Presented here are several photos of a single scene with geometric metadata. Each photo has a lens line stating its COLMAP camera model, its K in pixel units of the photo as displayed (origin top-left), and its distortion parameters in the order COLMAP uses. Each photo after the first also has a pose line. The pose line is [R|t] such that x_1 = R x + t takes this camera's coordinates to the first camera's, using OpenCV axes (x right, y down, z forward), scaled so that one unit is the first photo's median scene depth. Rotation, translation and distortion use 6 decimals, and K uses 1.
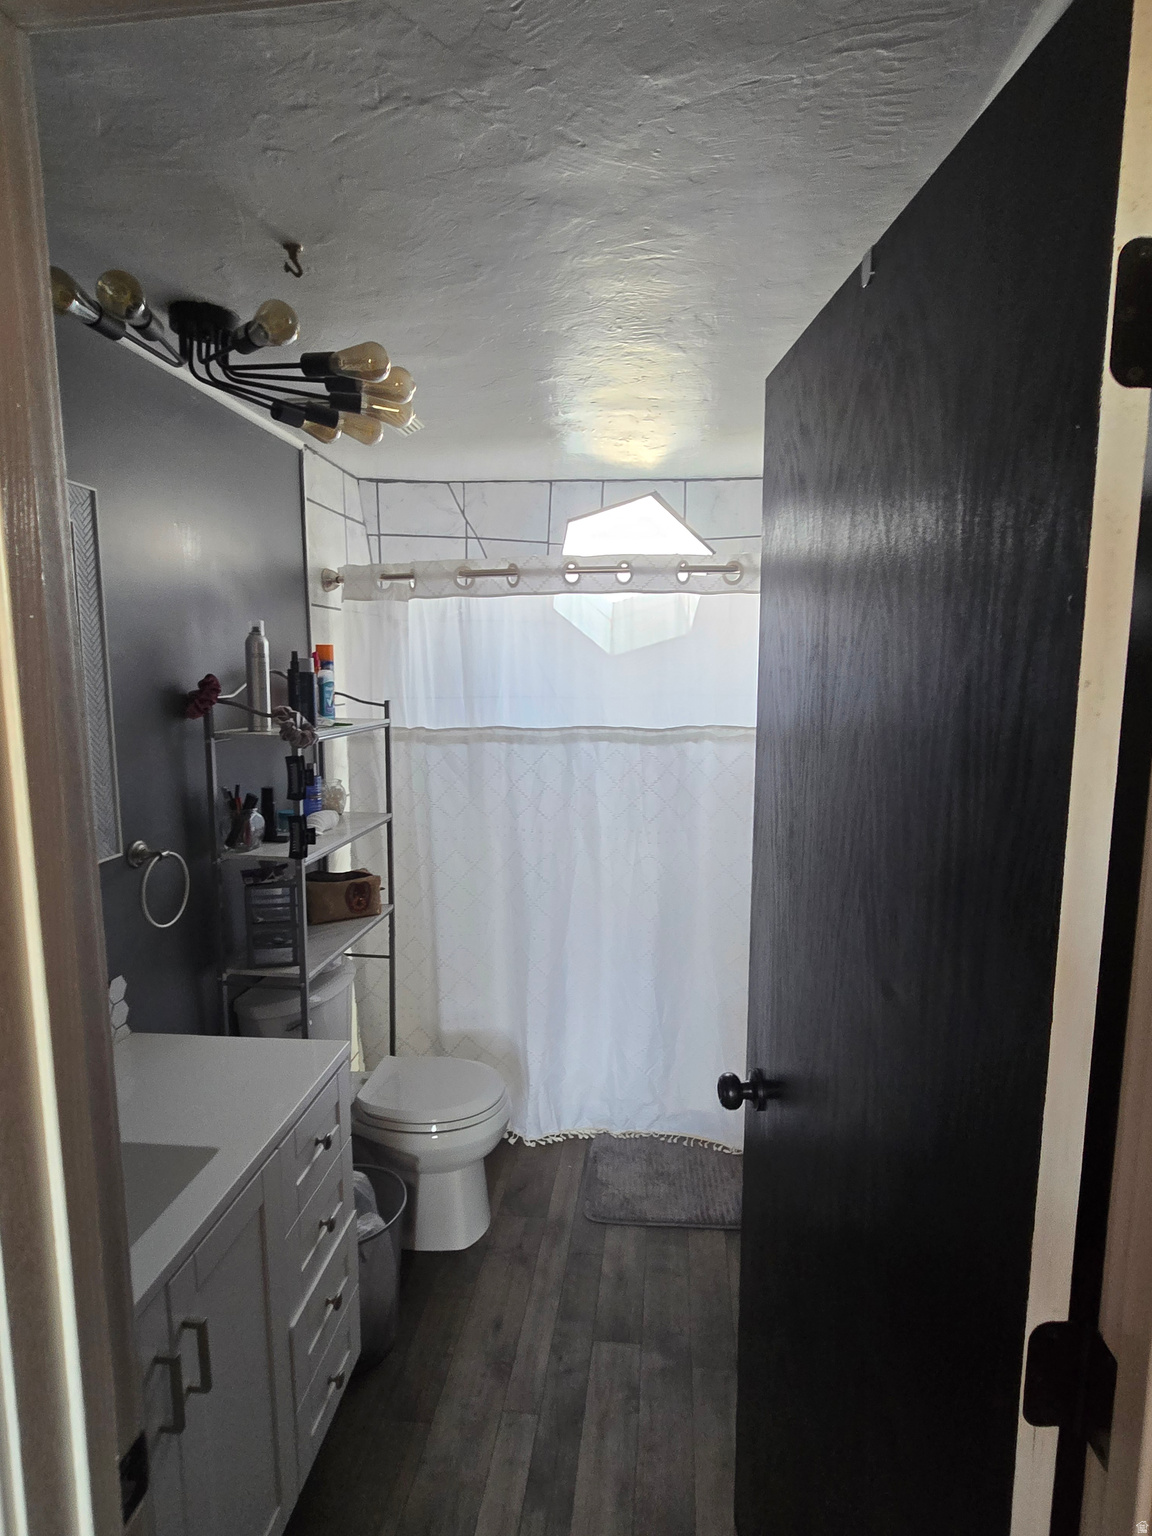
lens RADIAL K [[807.6, 0, 576.0], [0, 807.6, 768.0], [0, 0, 1]] dist [-0.004904, 0.005587]
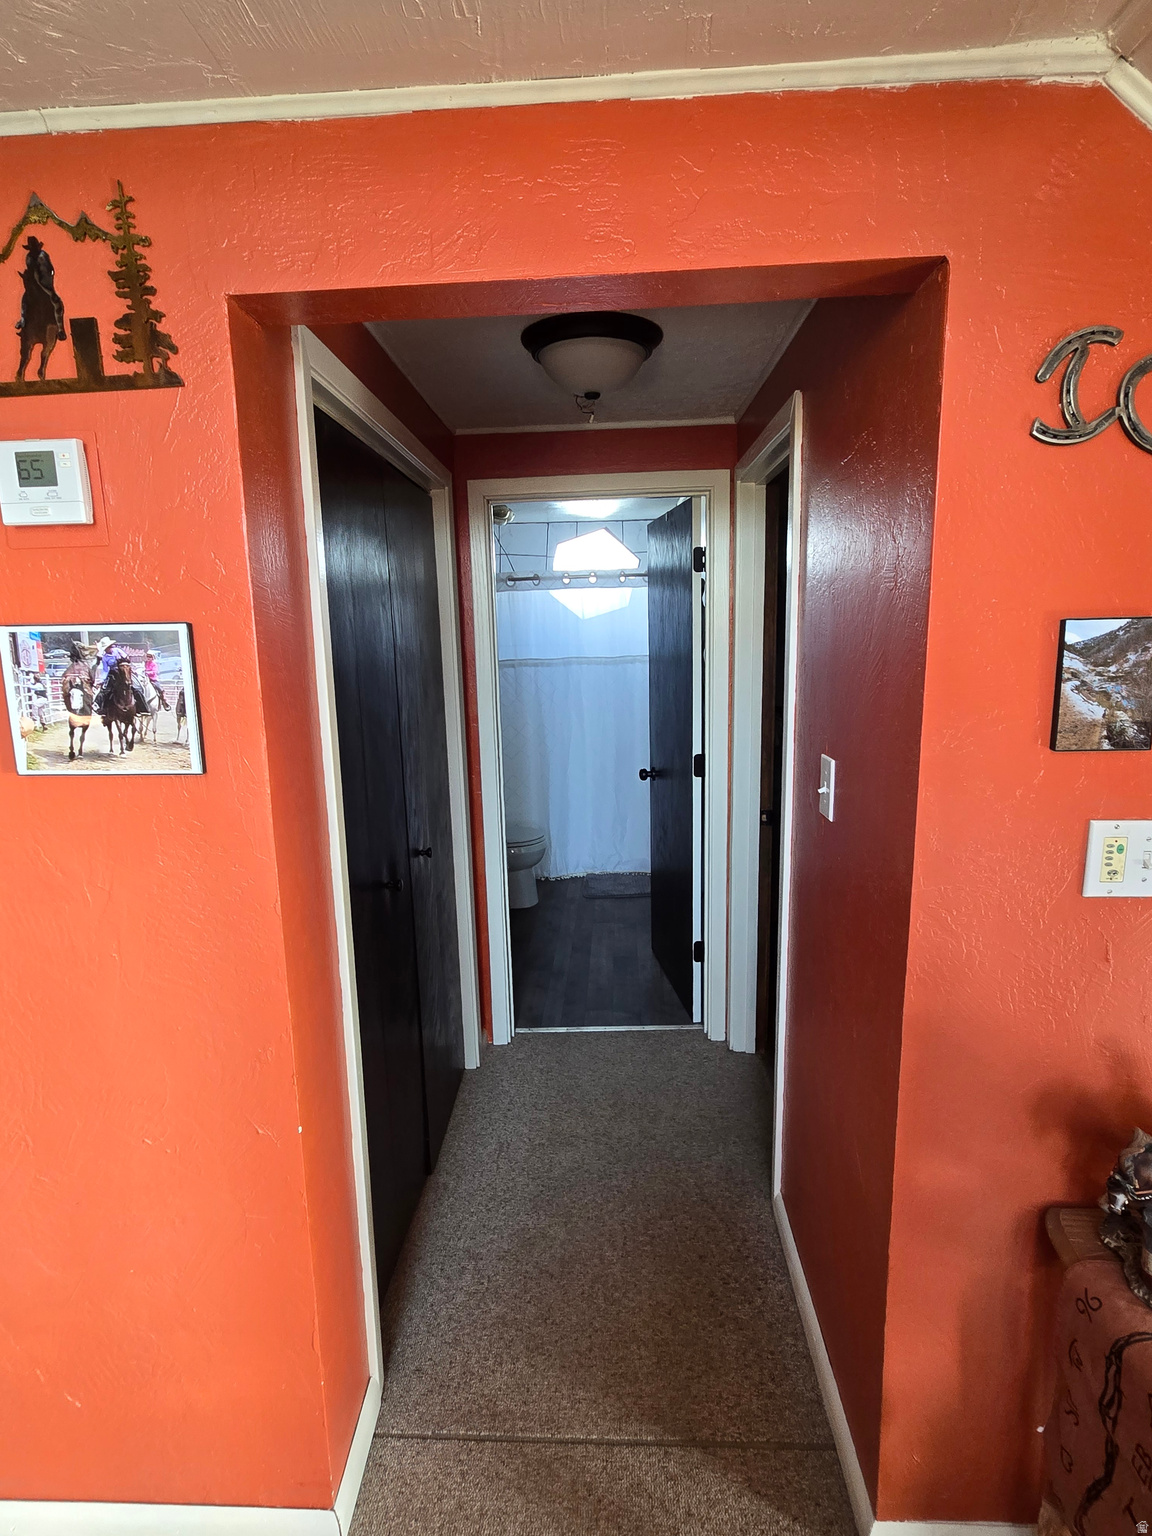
lens RADIAL K [[807.6, 0, 576.0], [0, 807.6, 768.0], [0, 0, 1]] dist [-0.004904, 0.005587]
pose [[0.997527, -0.036238, 0.060230, -0.115984], [0.033356, 0.998281, 0.048188, 0.124429], [-0.061872, -0.046060, 0.997021, -0.974272]]
